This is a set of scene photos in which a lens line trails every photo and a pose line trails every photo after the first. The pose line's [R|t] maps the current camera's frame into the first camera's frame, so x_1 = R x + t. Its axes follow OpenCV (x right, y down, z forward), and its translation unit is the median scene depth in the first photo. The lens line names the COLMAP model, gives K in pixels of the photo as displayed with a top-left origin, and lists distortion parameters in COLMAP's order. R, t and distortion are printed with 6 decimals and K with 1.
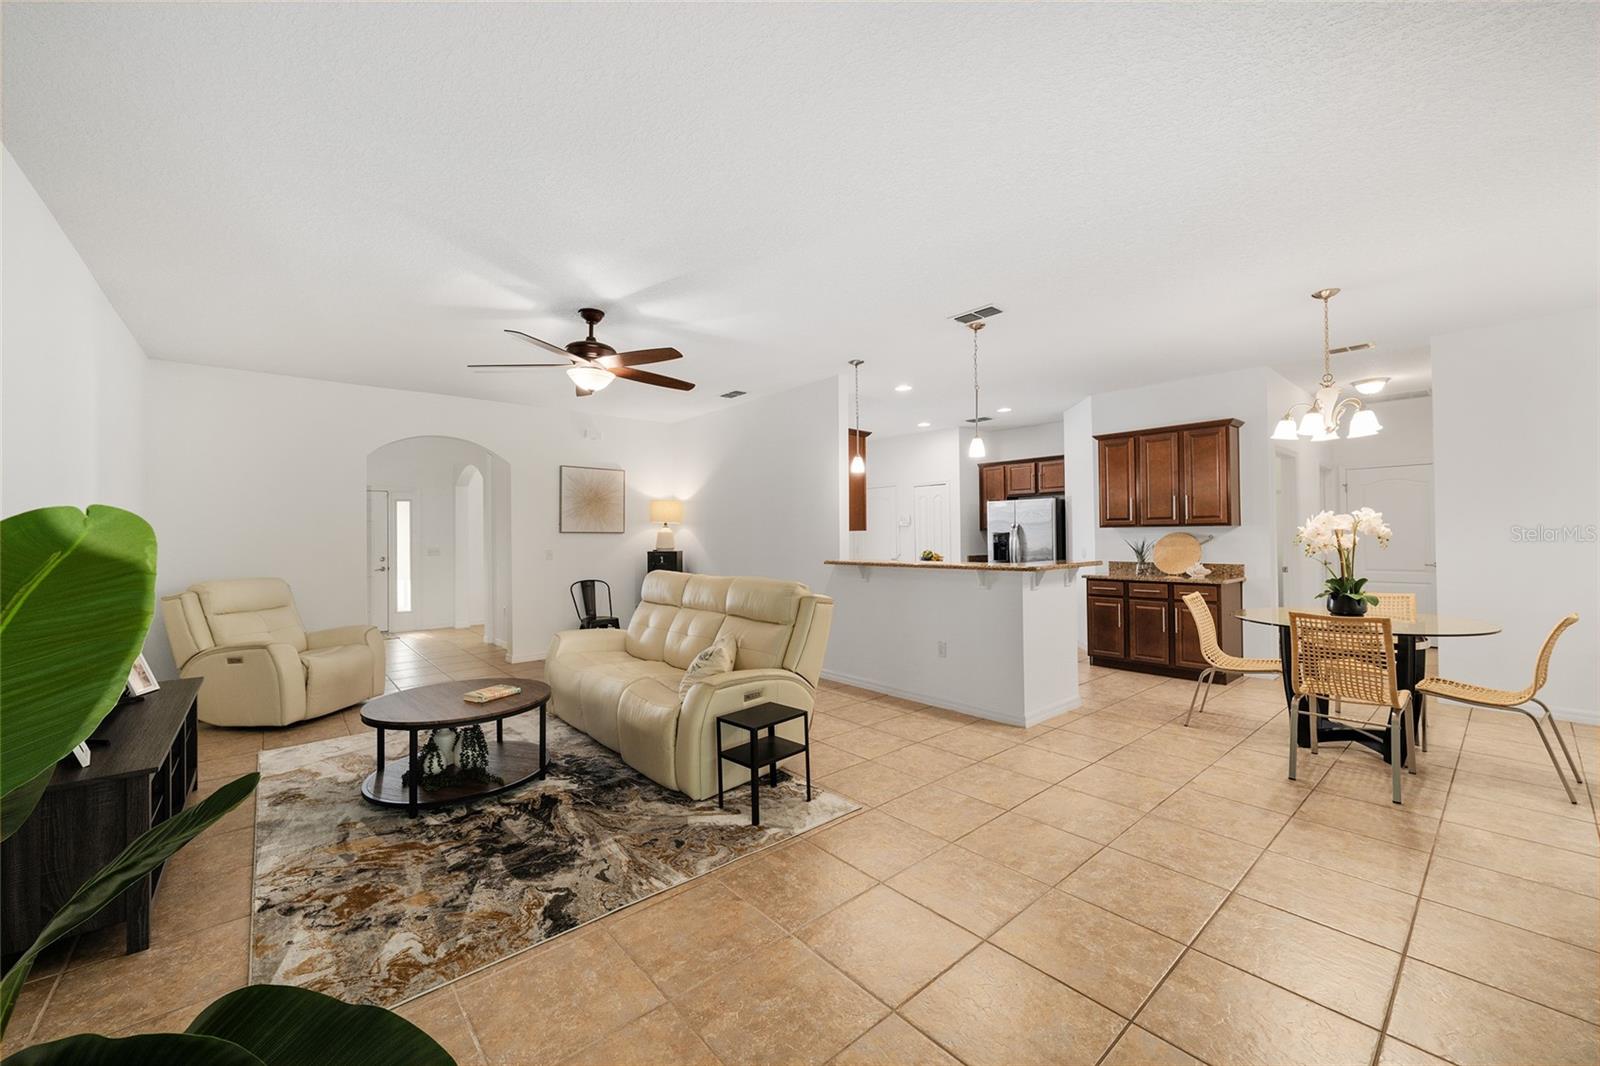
lens RADIAL K [[618.2, 0, 801.0], [0, 618.2, 529.1], [0, 0, 1]] dist [-0.000330, -0.000055]
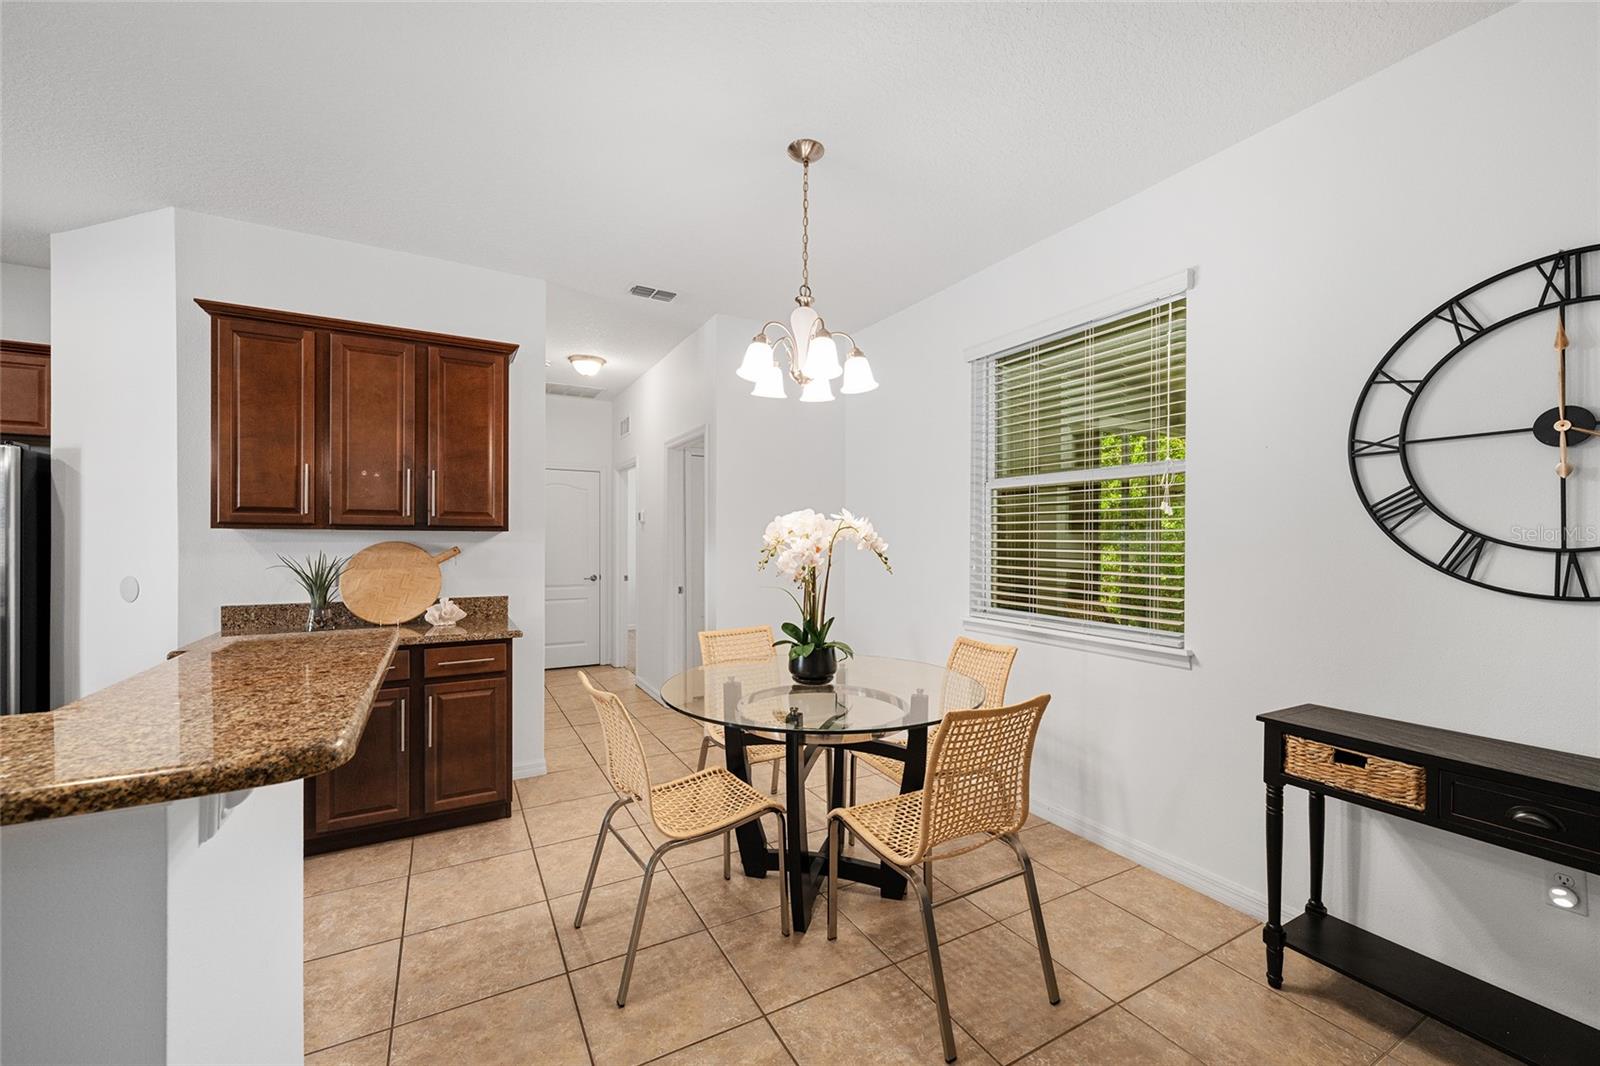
lens RADIAL K [[642.0, 0, 800.0], [0, 642.0, 533.0], [0, 0, 1]] dist [-0.011032, -0.000010]
pose [[0.196047, 0.020300, 0.980384, 0.153853], [-0.015130, 0.999729, -0.017675, 0.003121], [-0.980478, -0.011368, 0.196301, 0.569903]]
